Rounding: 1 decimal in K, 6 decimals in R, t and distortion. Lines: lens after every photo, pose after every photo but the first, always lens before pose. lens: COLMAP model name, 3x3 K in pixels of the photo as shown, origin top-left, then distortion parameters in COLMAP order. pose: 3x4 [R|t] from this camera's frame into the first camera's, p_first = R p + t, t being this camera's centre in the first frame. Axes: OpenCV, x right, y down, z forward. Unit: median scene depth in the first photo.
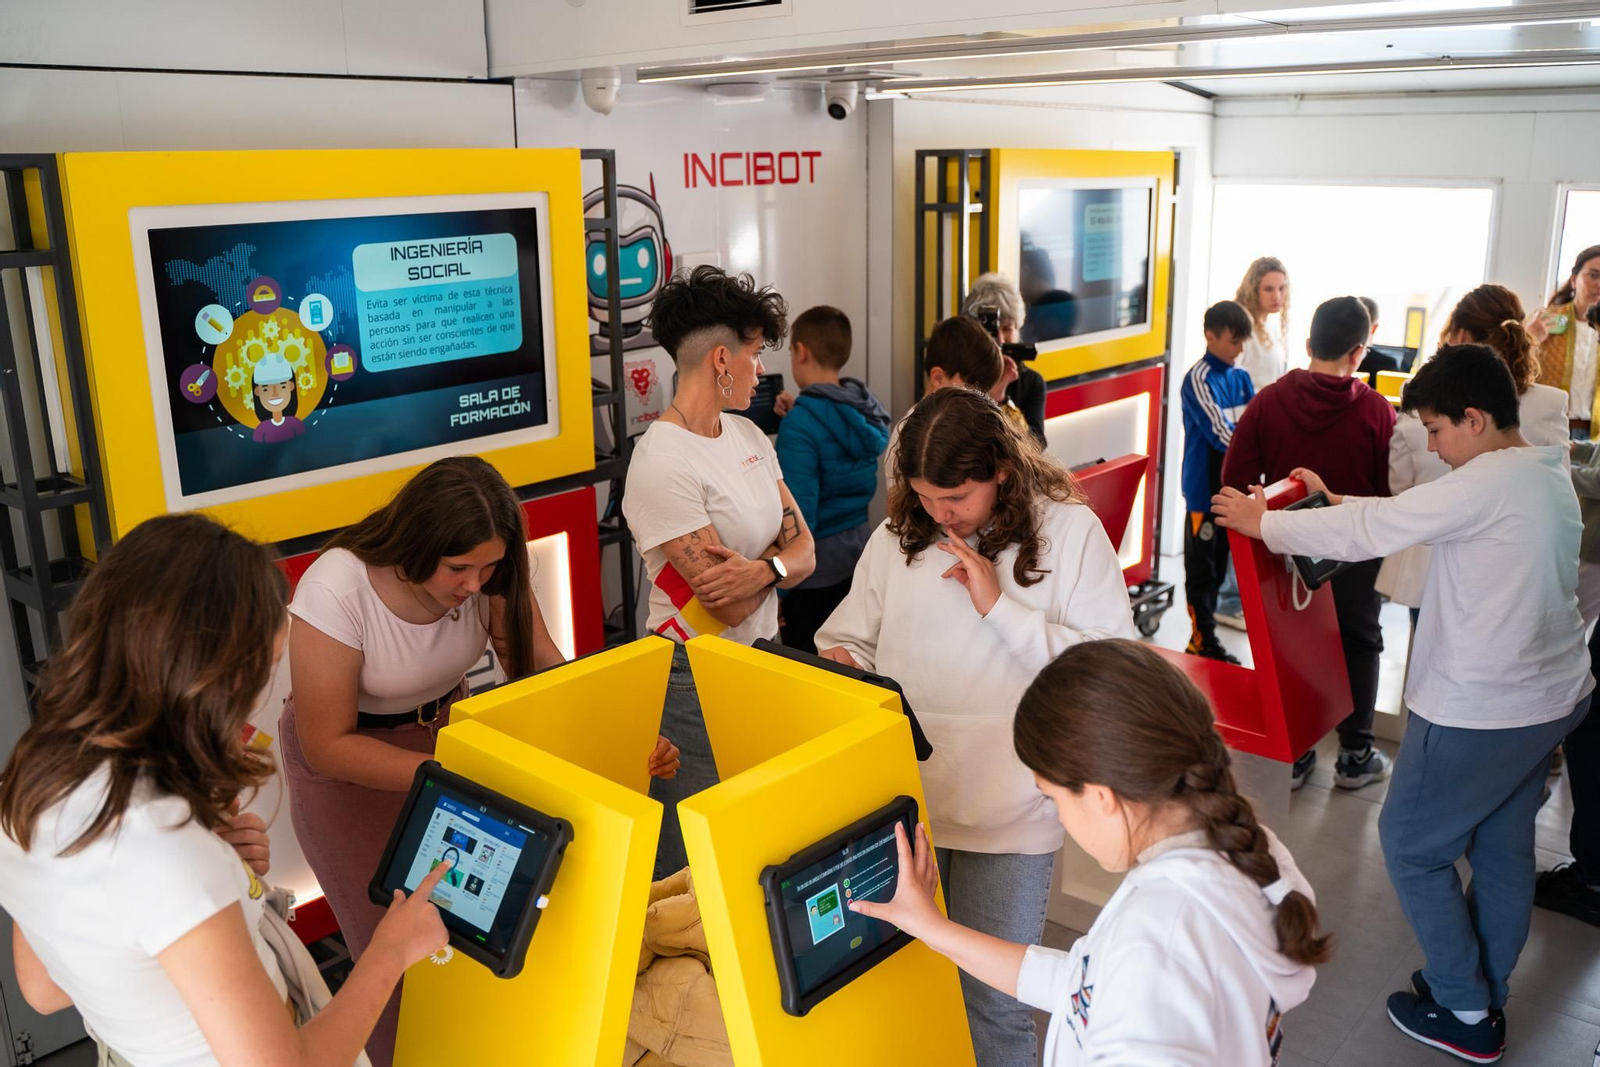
lens RADIAL K [[1318.1, 0, 800.0], [0, 1318.1, 533.5], [0, 0, 1]] dist [-0.003925, 0.002866]
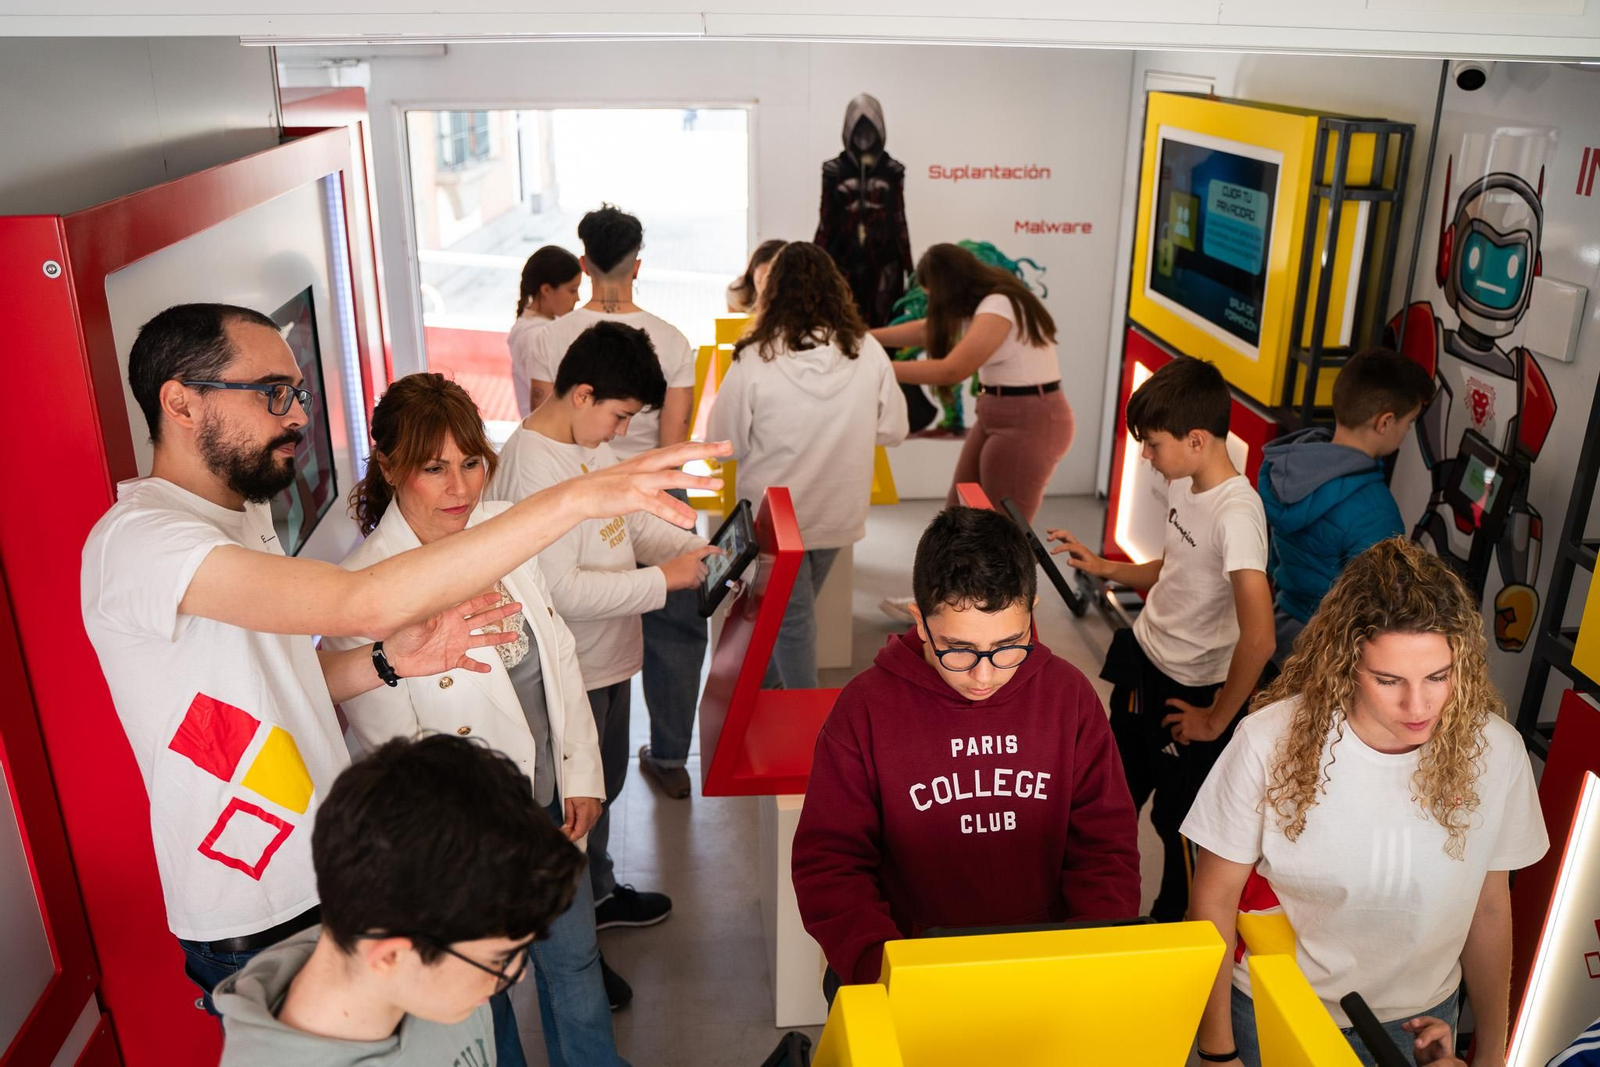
lens RADIAL K [[1318.1, 0, 800.0], [0, 1318.1, 533.5], [0, 0, 1]] dist [-0.003925, 0.002866]
pose [[-0.686022, 0.266566, -0.676990, 0.798280], [-0.208737, 0.819247, 0.534101, -0.421347], [0.696995, 0.507718, -0.506379, 1.194521]]
